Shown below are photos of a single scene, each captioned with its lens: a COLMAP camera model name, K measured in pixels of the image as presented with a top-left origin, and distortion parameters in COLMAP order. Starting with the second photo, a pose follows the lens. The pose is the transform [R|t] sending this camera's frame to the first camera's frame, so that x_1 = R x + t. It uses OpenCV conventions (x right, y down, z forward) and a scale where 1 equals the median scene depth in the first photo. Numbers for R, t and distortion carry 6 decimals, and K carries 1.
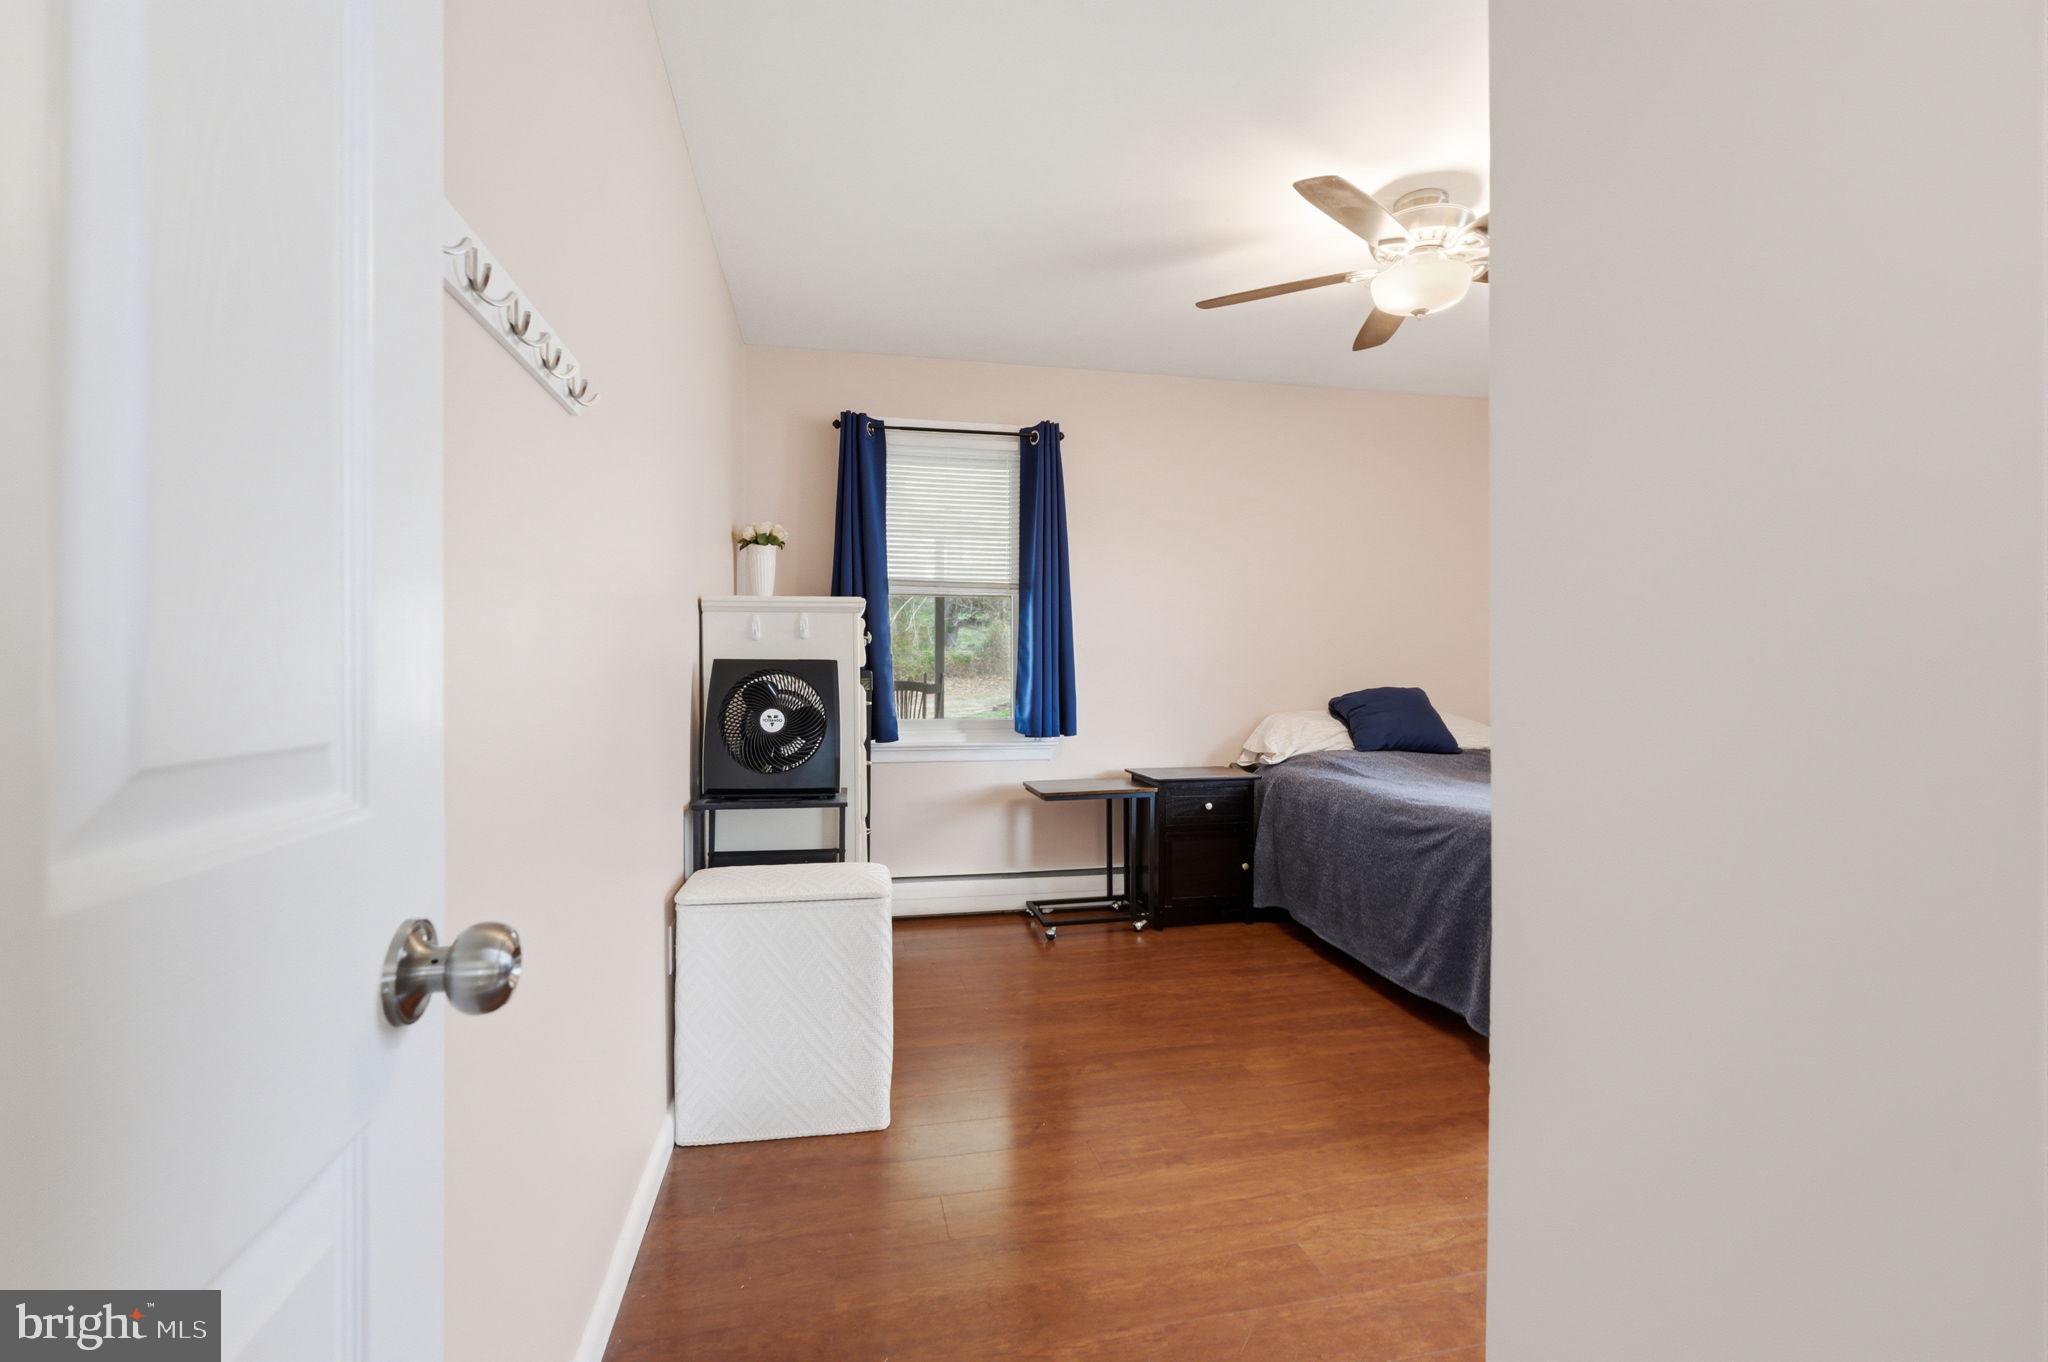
lens RADIAL K [[817.6, 0, 1020.5], [0, 817.6, 675.6], [0, 0, 1]] dist [-0.001012, 0.000050]
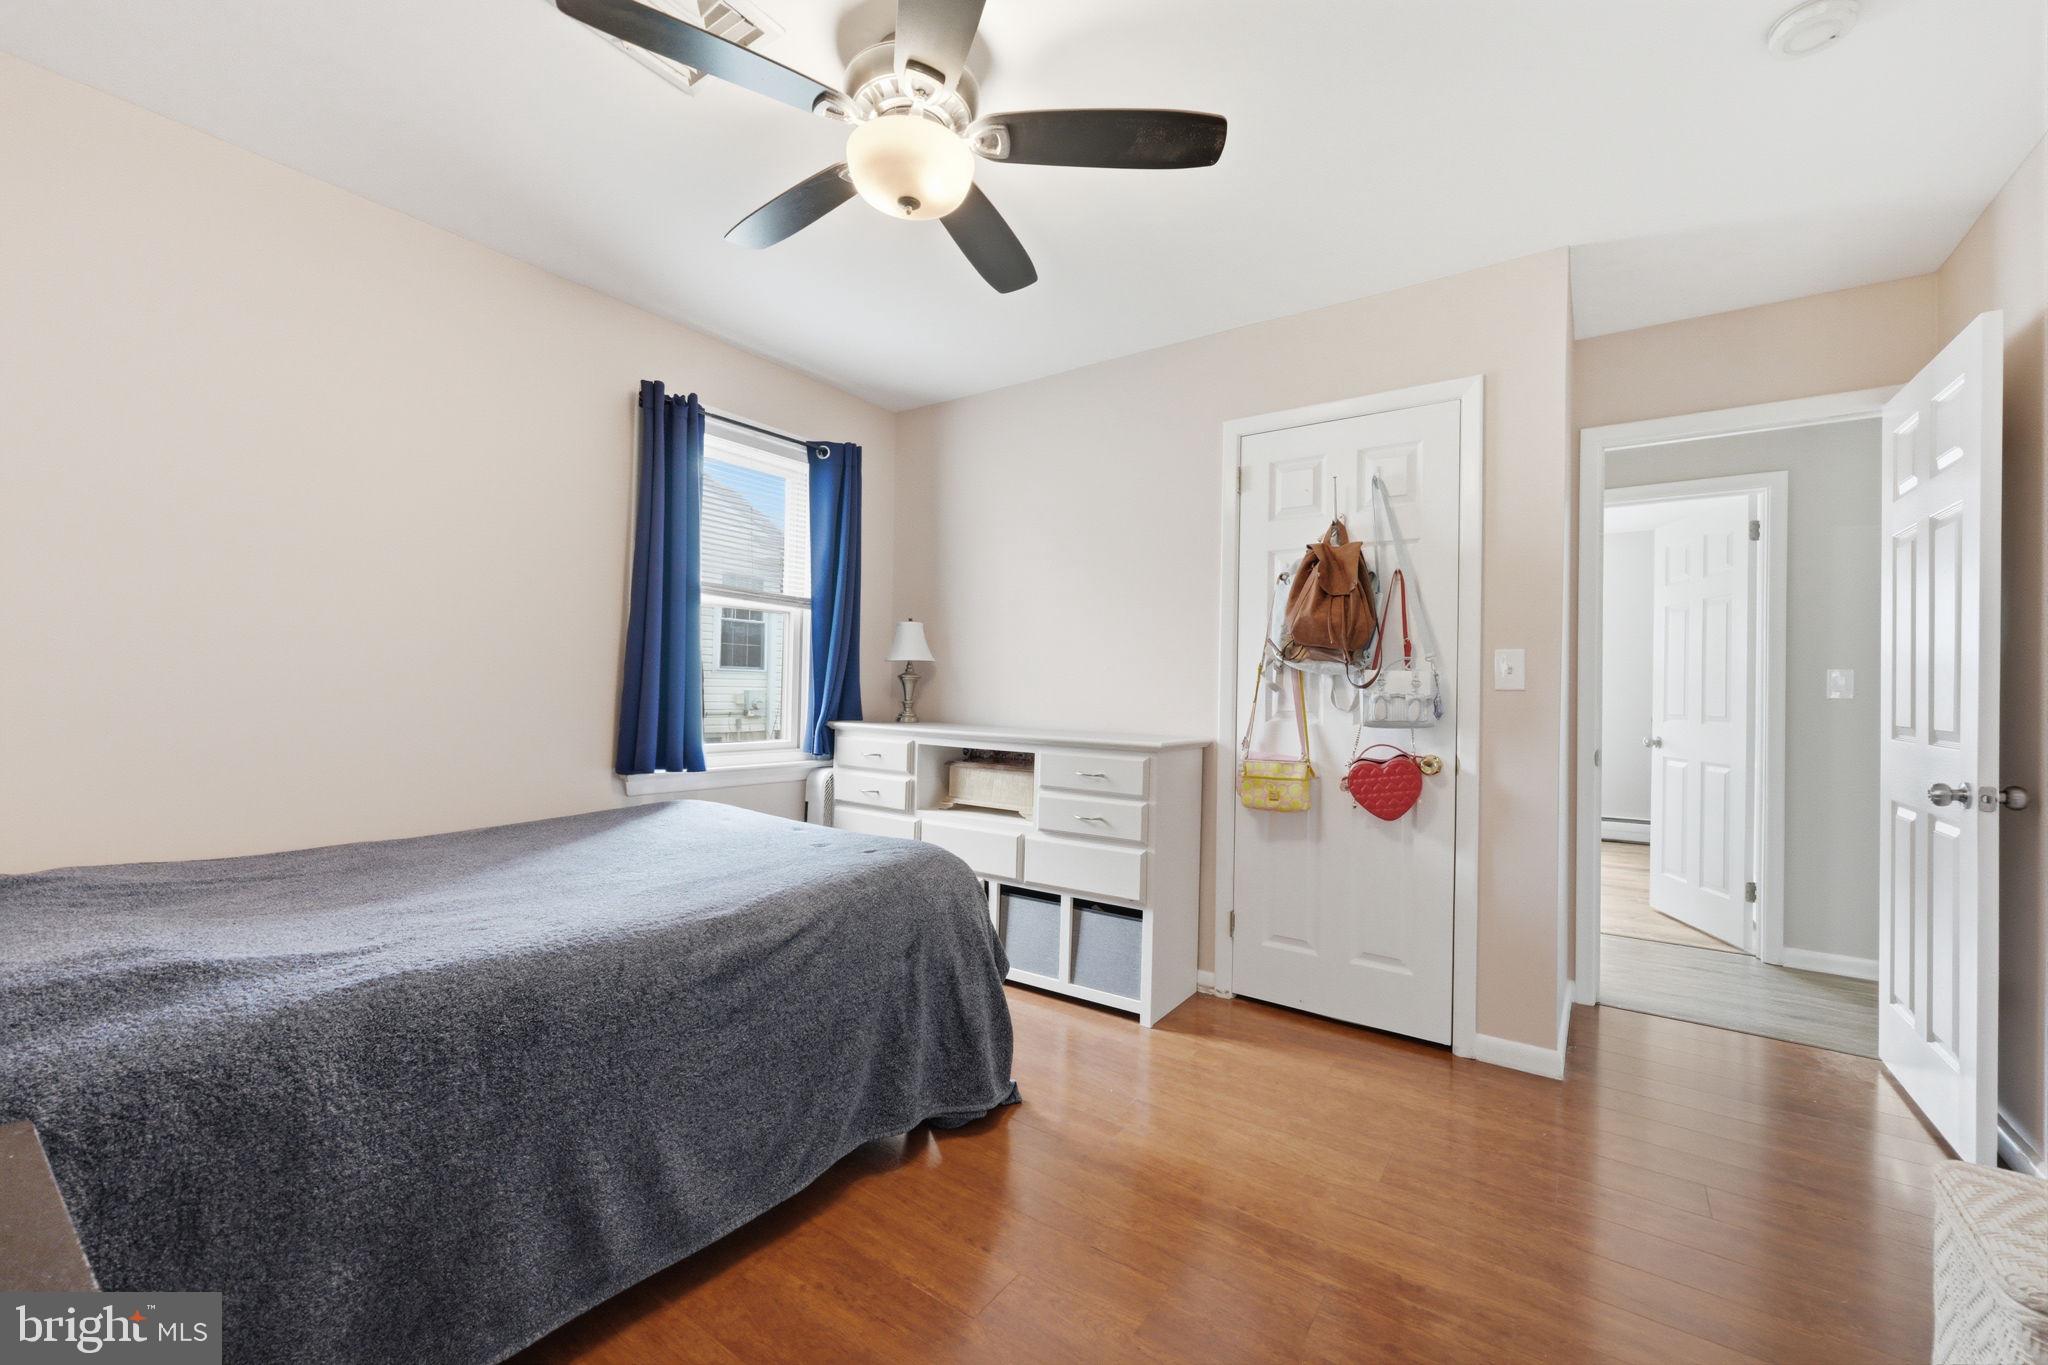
lens RADIAL K [[817.6, 0, 1023.5], [0, 817.6, 682.2], [0, 0, 1]] dist [-0.001012, 0.000050]
pose [[-0.670487, -0.004130, 0.741909, -0.125677], [-0.010885, 0.999932, -0.004270, -0.015125], [-0.741841, -0.010939, -0.670487, 1.412833]]
